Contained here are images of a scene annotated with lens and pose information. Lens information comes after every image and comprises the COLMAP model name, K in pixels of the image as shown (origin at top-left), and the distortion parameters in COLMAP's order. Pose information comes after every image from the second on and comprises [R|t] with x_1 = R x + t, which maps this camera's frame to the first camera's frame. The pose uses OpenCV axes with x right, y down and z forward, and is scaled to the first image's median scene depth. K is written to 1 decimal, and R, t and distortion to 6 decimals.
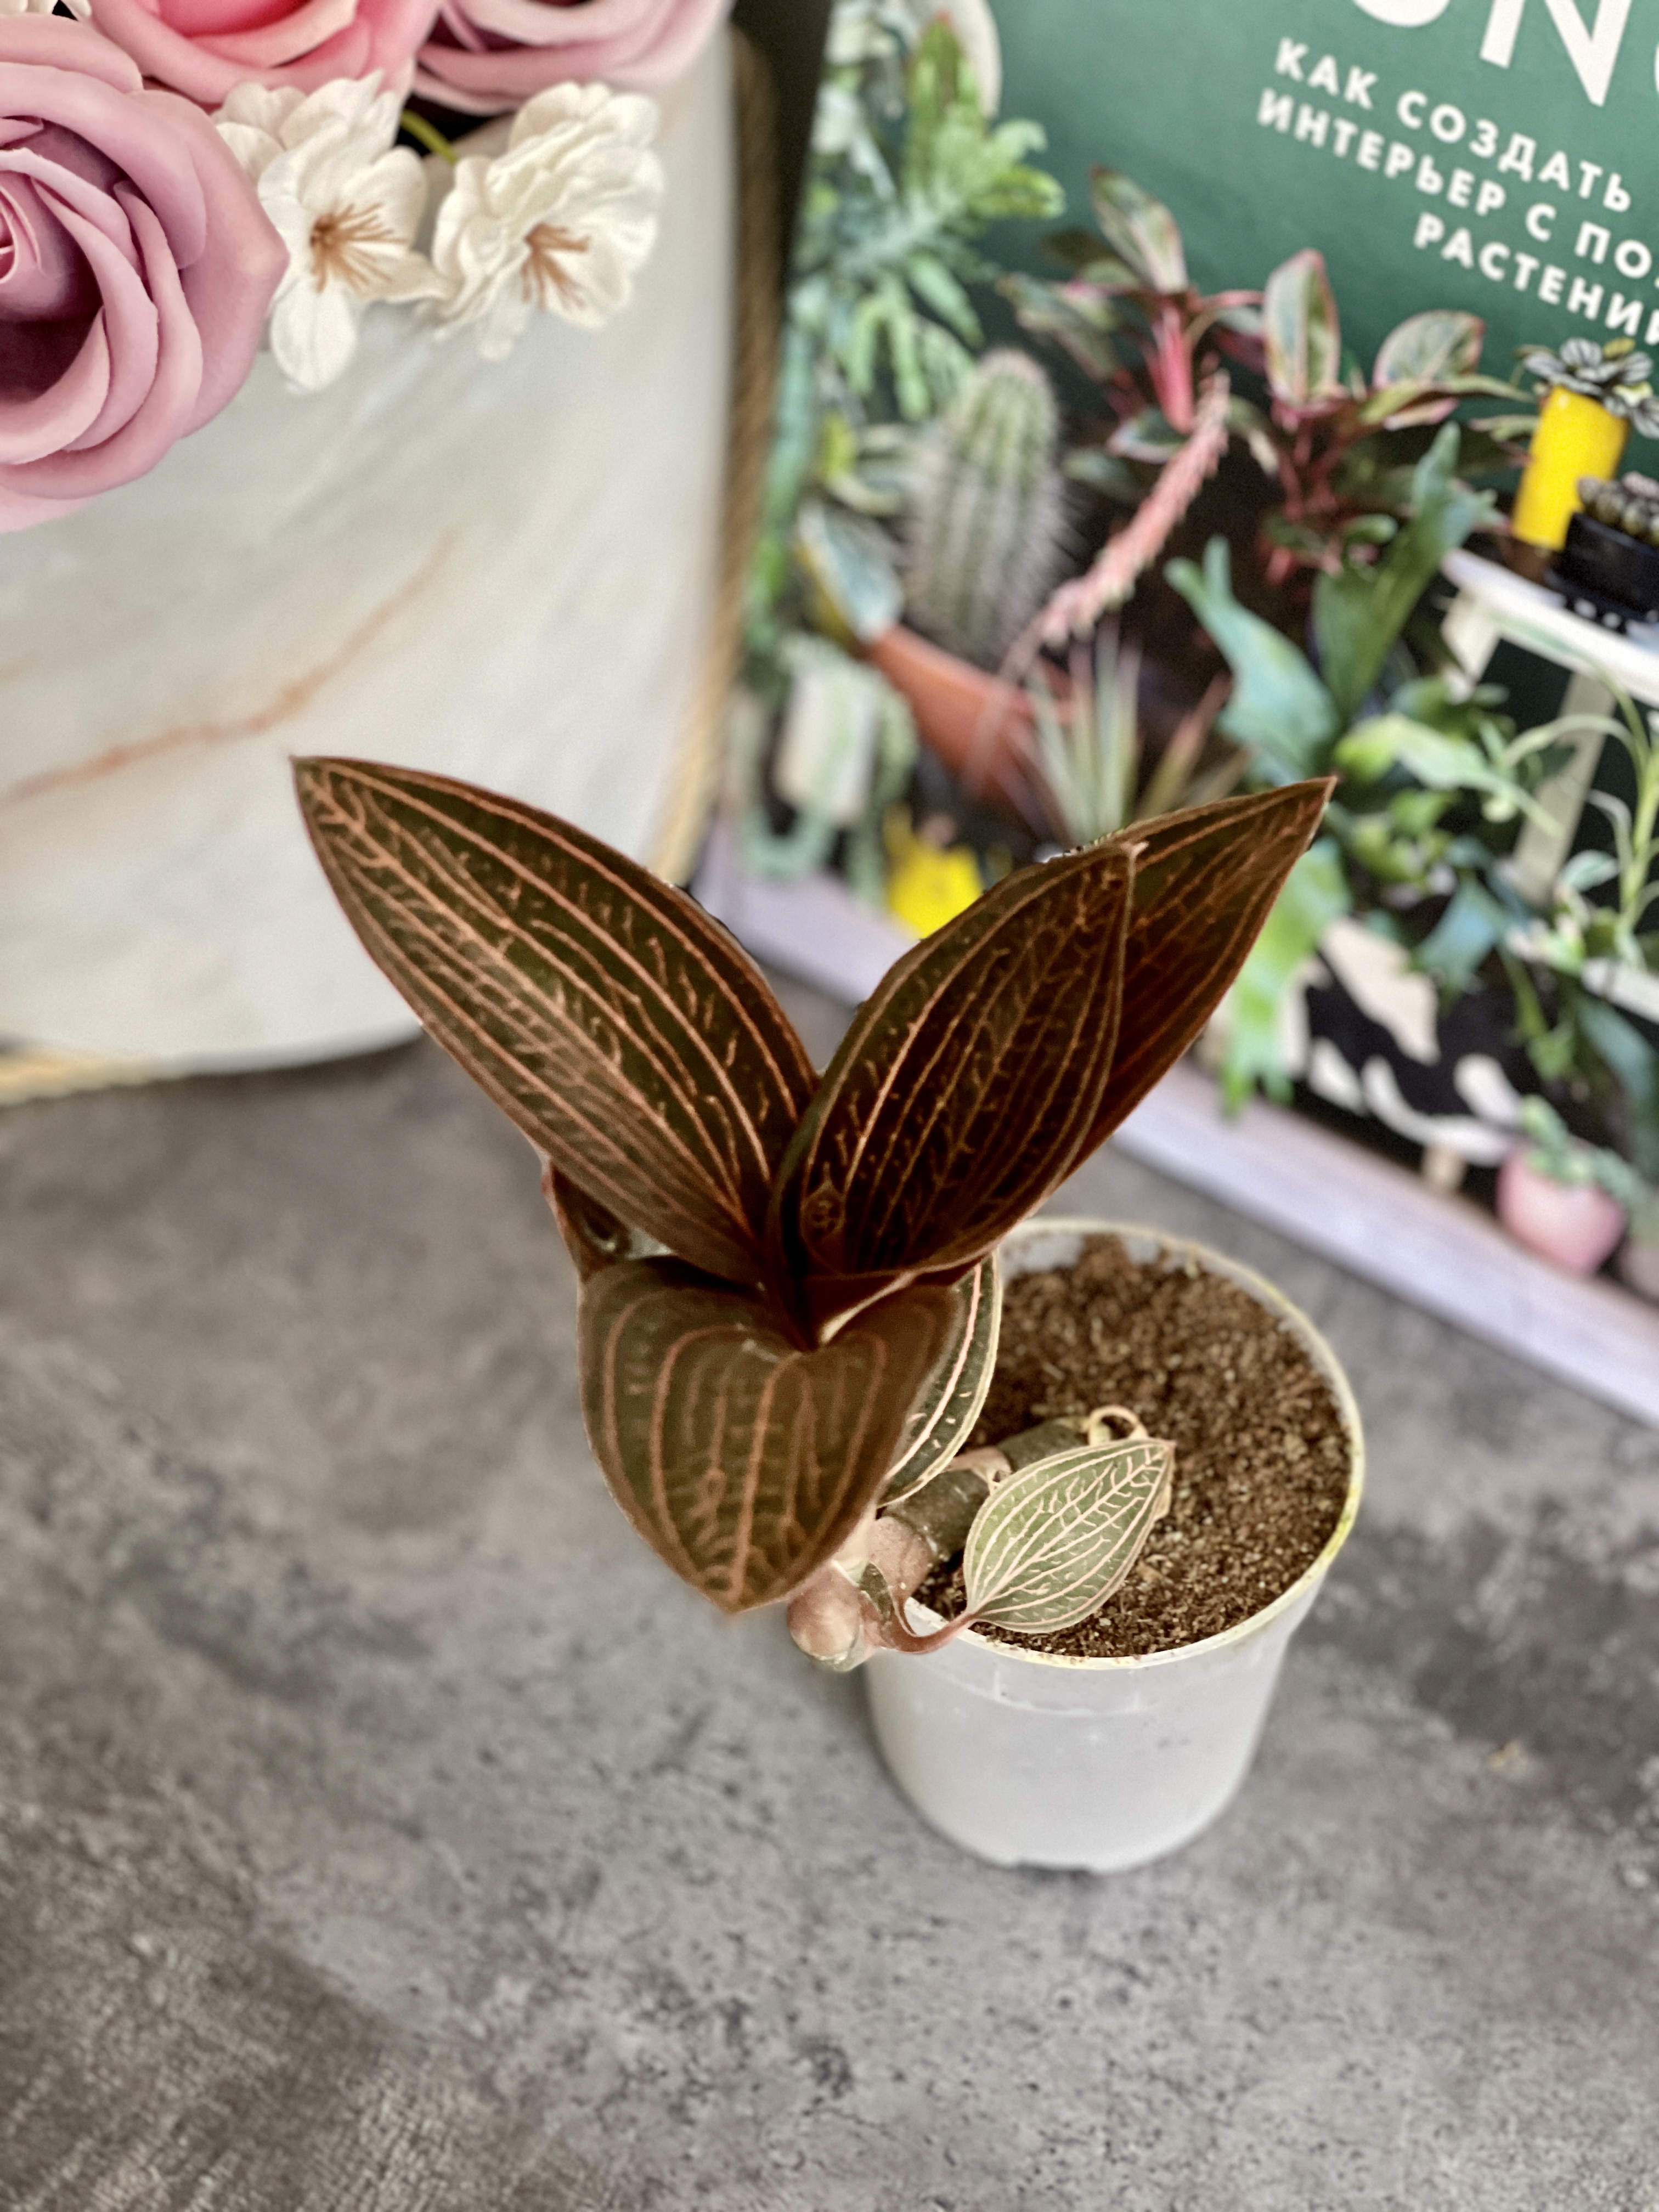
lens RADIAL K [[4247.0, 0, 858.8], [0, 4247.0, 1115.6], [0, 0, 1]] dist [0.163461, 0.173887]
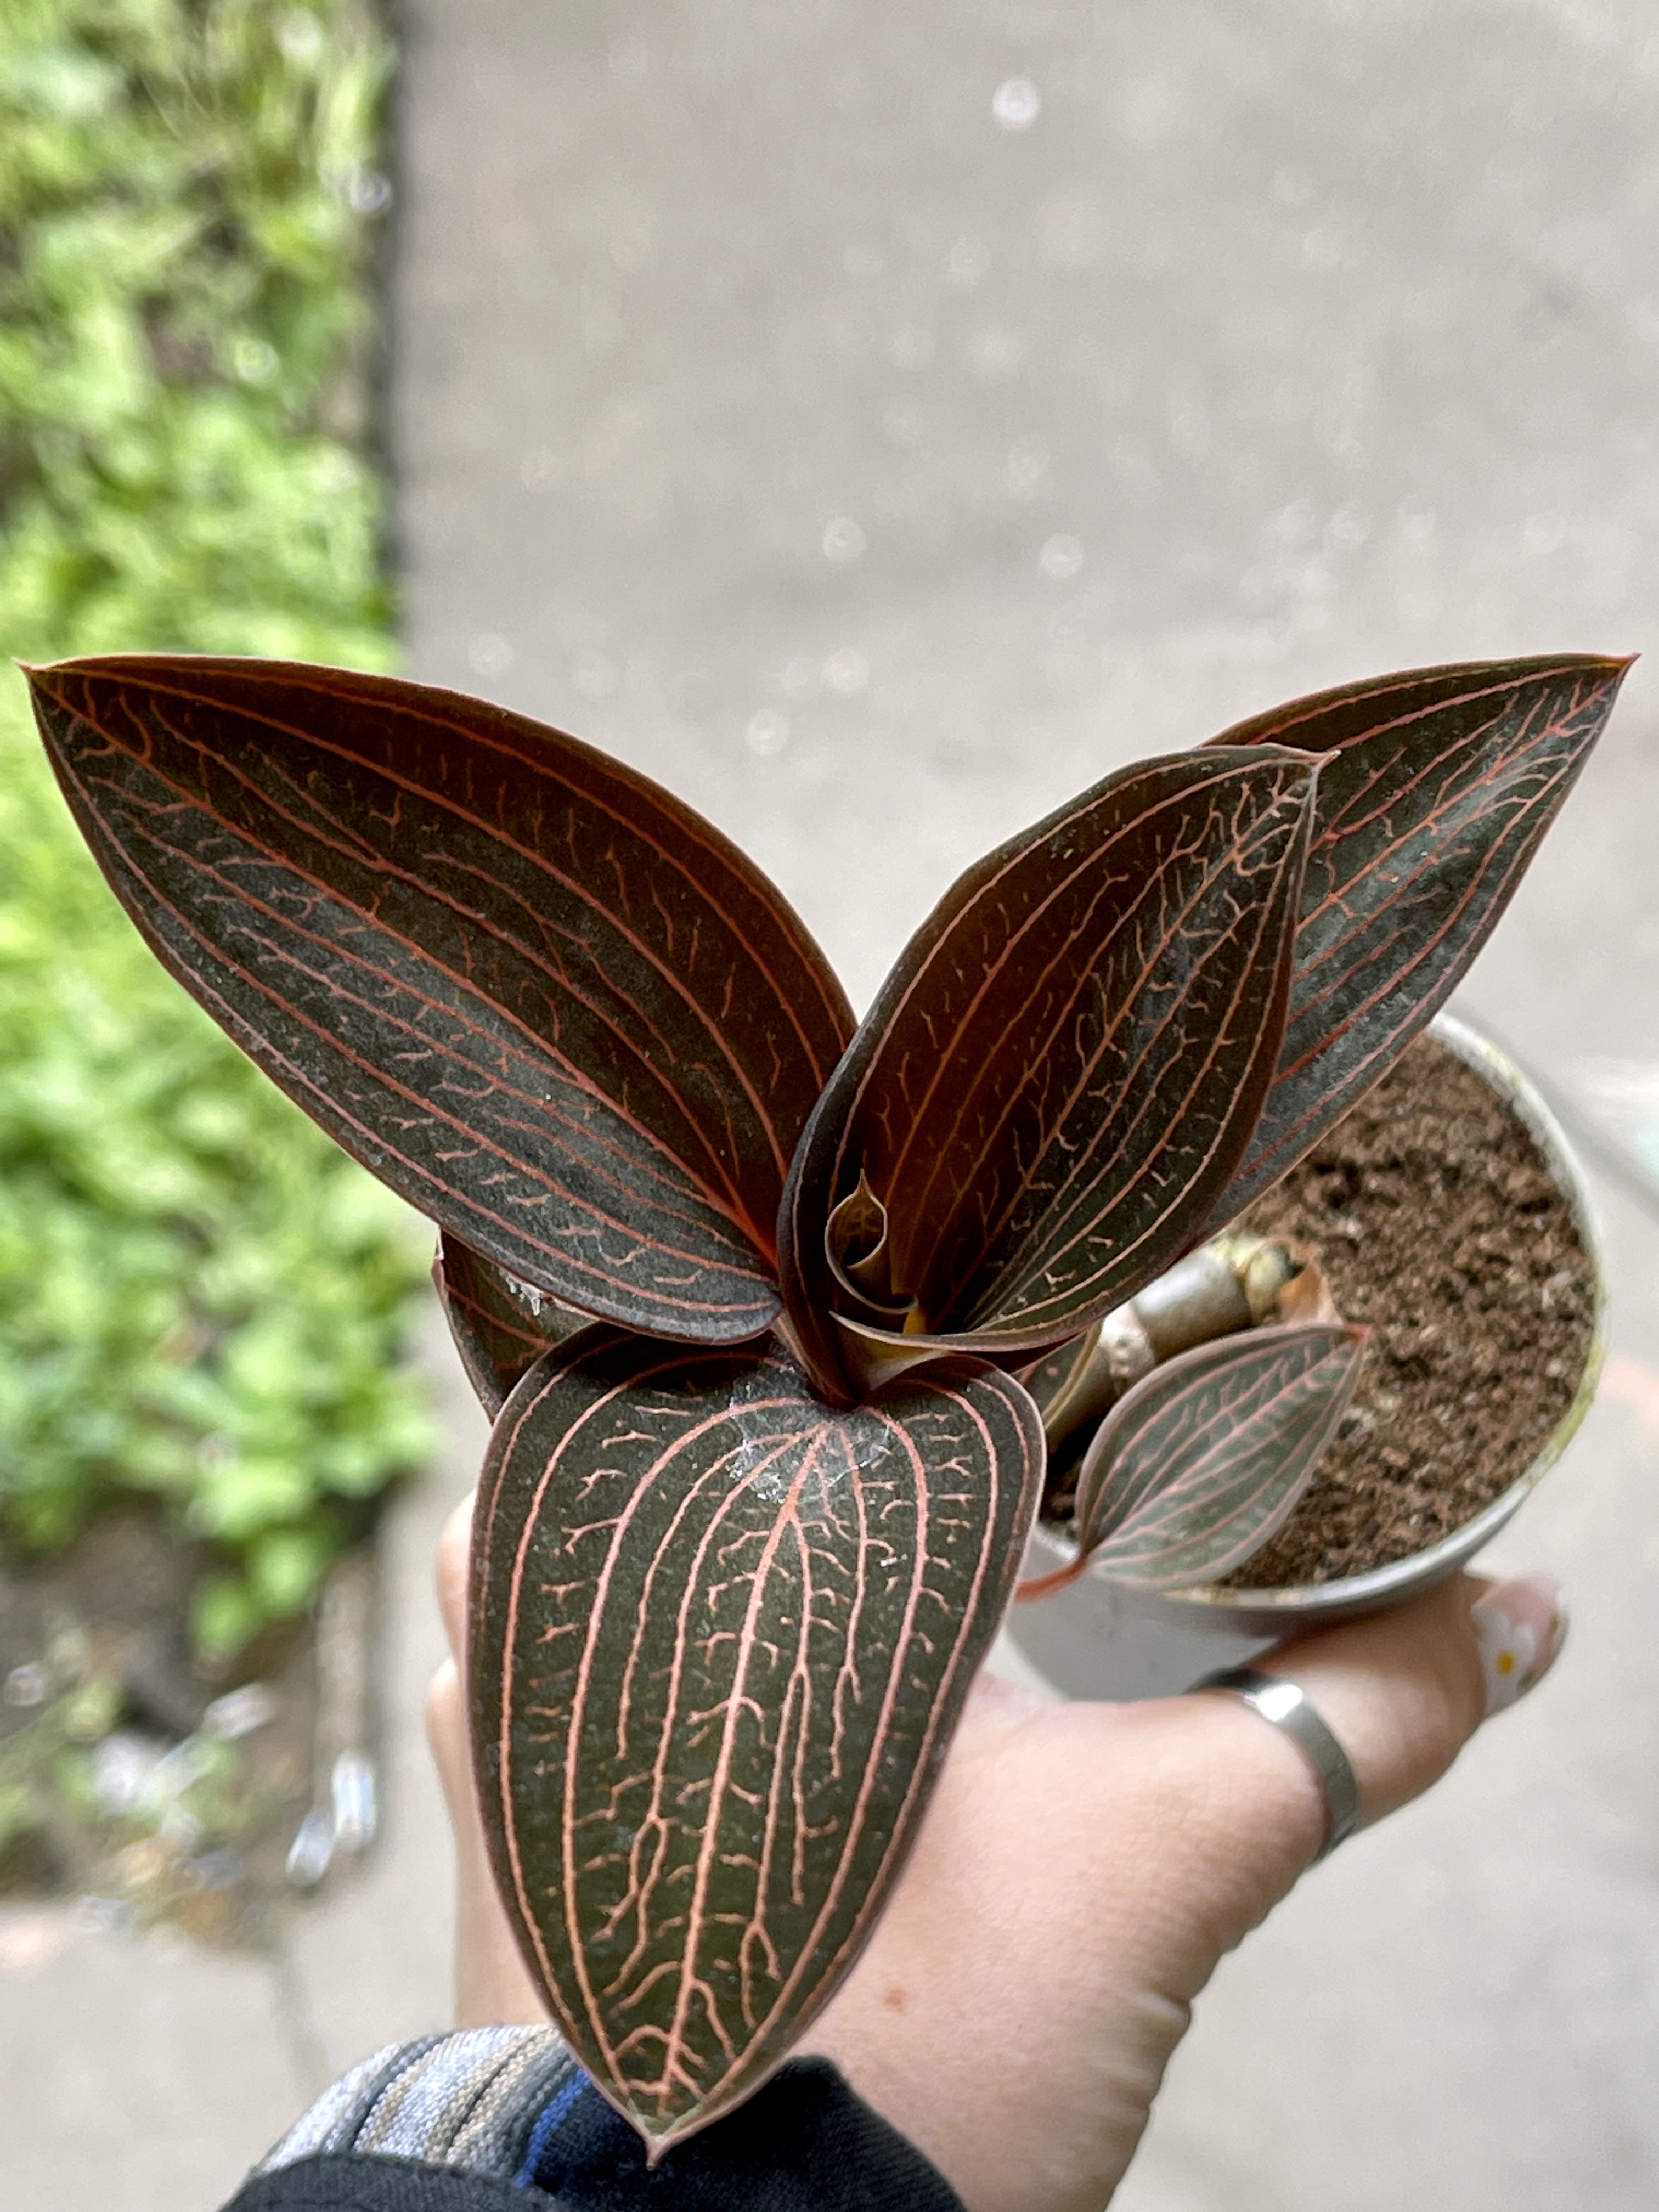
lens RADIAL K [[4327.6, 0, 822.3], [0, 4327.6, 1179.9], [0, 0, 1]] dist [0.217404, -1.242989]
pose [[0.998243, 0.011513, -0.058117, 0.020869], [0.002358, 0.972440, 0.233143, -0.117106], [0.059199, -0.232871, 0.970704, 0.238732]]
